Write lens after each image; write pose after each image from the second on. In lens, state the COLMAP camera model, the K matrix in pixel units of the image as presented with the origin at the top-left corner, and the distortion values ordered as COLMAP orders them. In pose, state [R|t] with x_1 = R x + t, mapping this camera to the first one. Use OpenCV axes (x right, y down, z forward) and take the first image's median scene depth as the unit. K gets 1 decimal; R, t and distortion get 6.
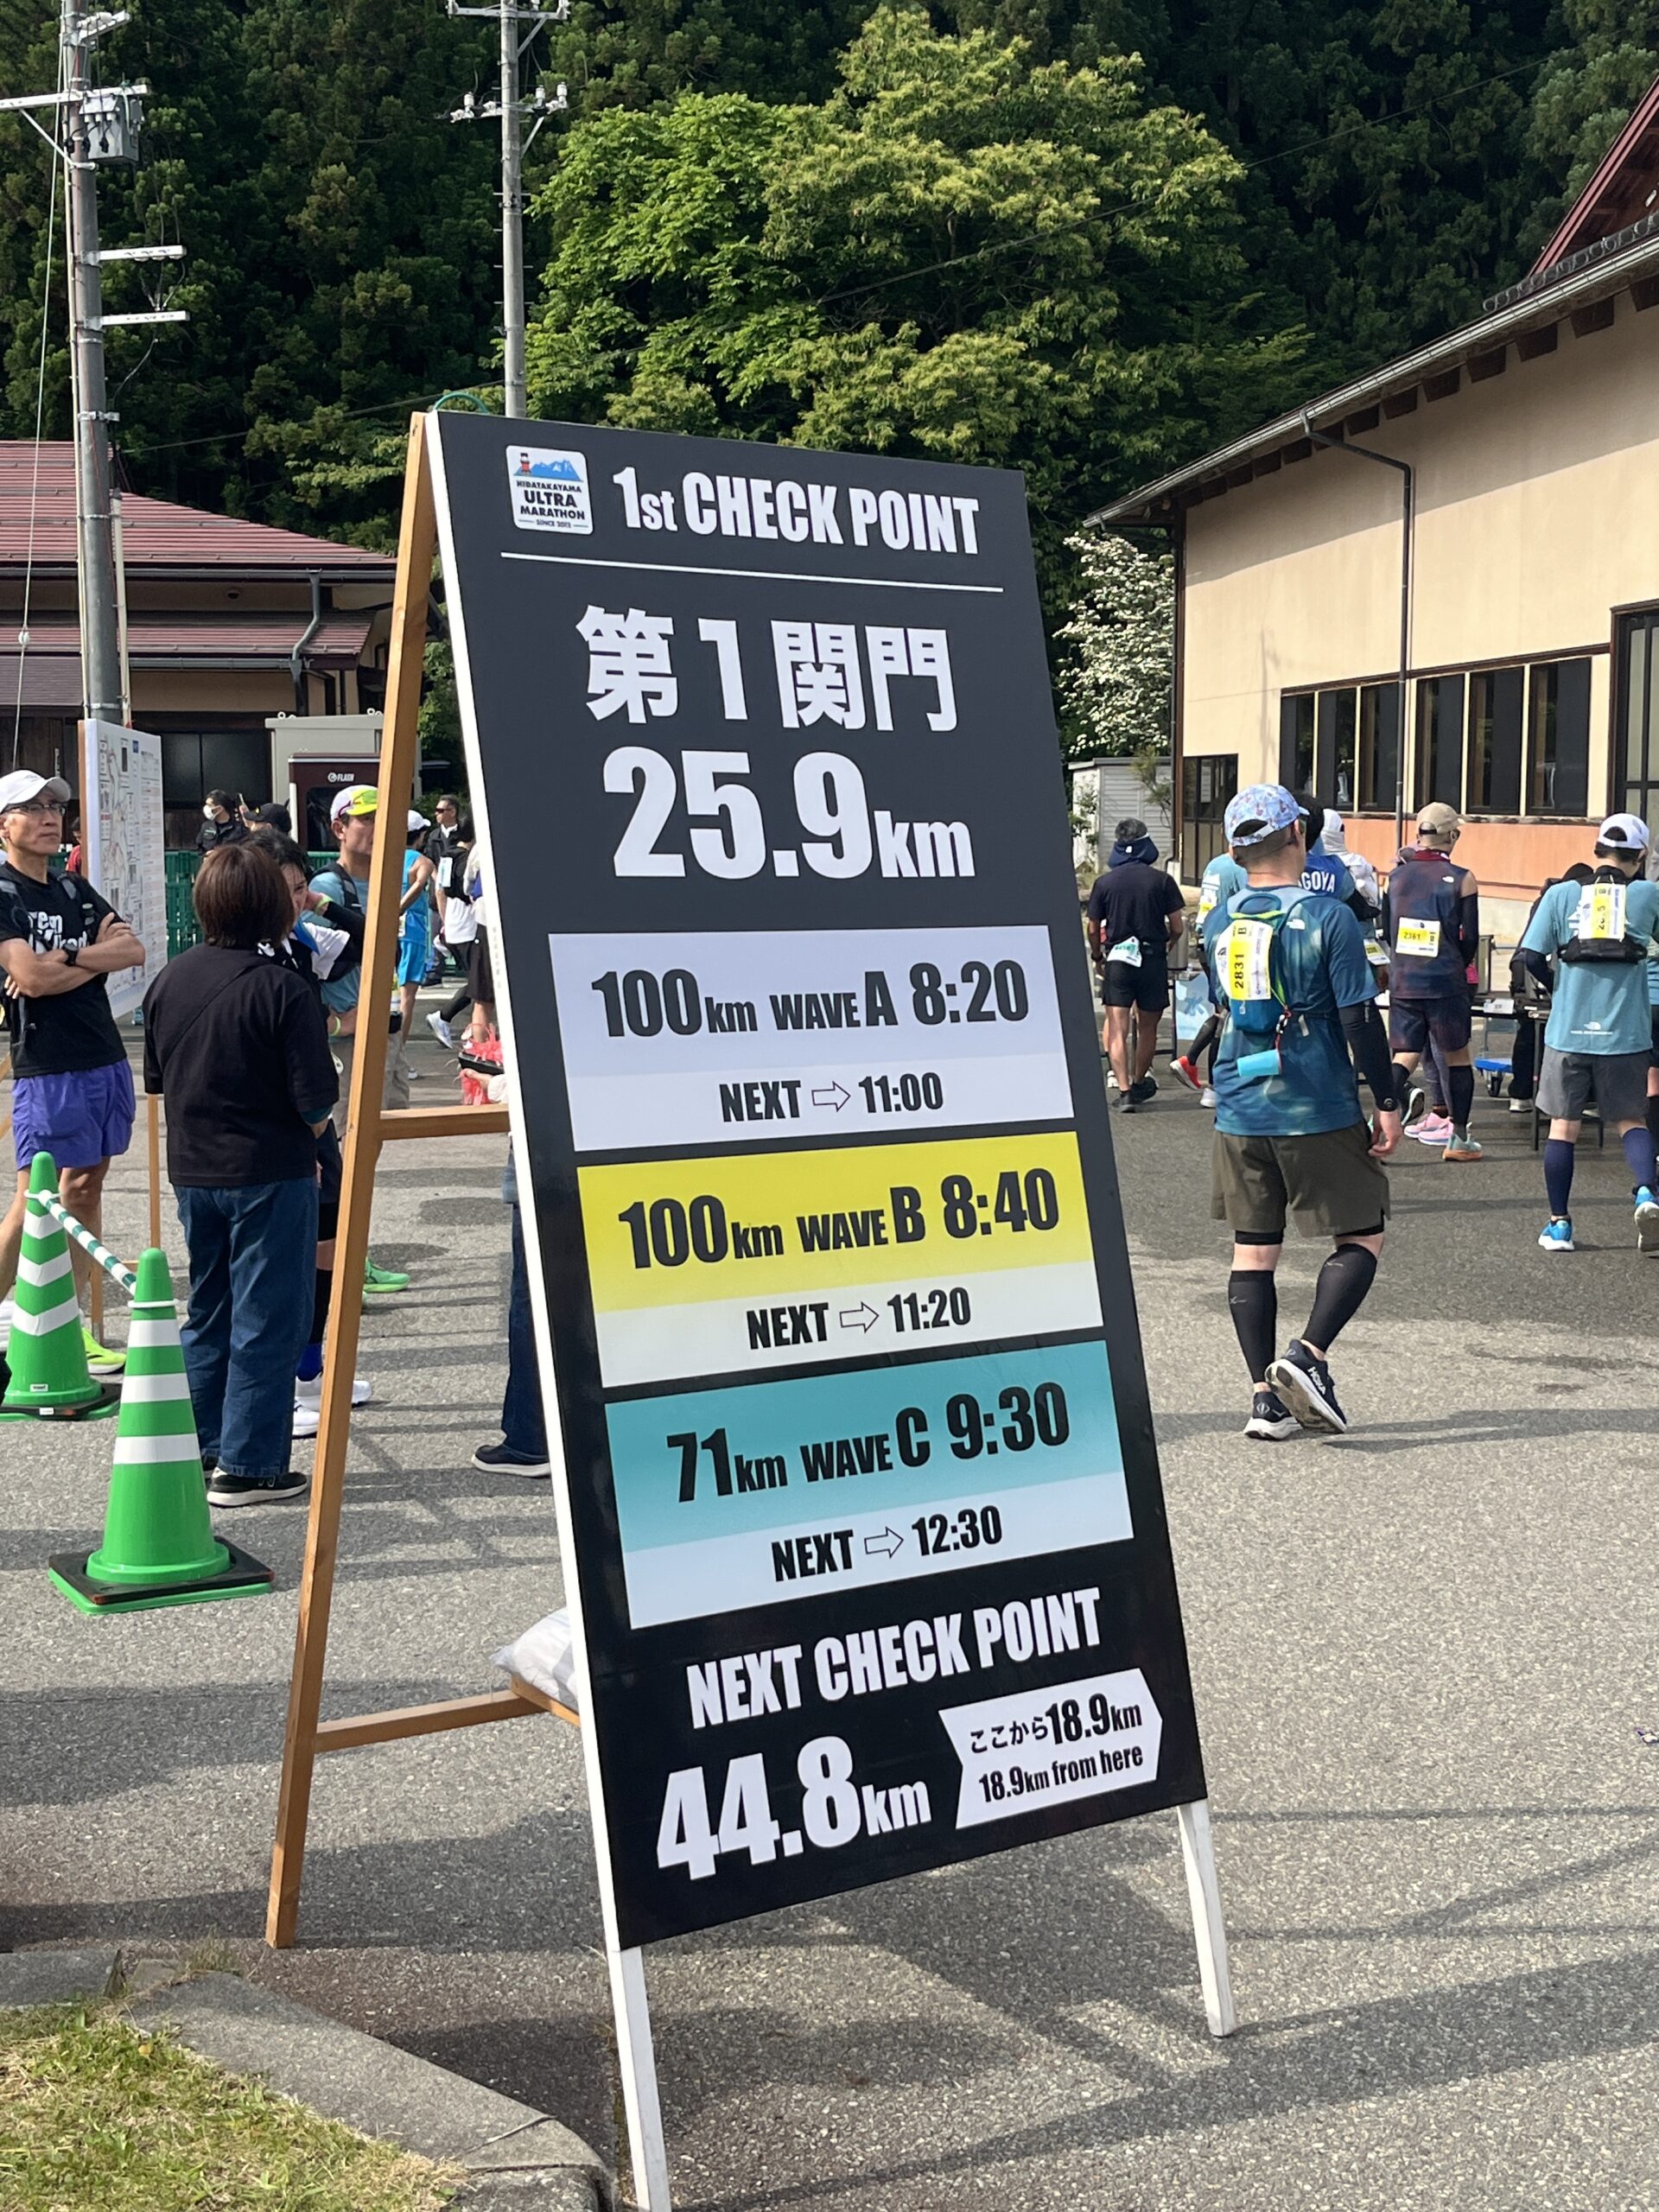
lens RADIAL K [[2785.6, 0, 832.8], [0, 2785.6, 1108.3], [0, 0, 1]] dist [0.022865, 0.000000]
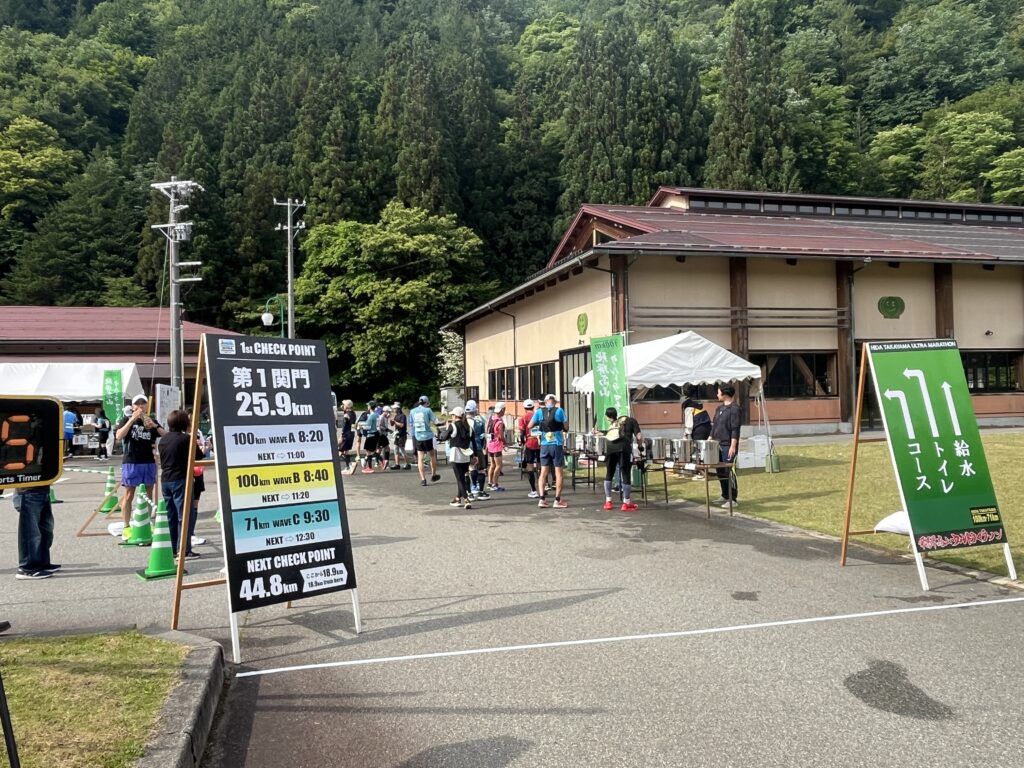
lens RADIAL K [[761.7, 0, 510.5], [0, 761.7, 380.3], [0, 0, 1]] dist [0.002653, 0.002542]
pose [[0.989113, -0.009581, 0.146849, 0.040934], [0.028929, 0.991067, -0.130191, 0.010233], [-0.144290, 0.133022, 0.980554, -0.097916]]
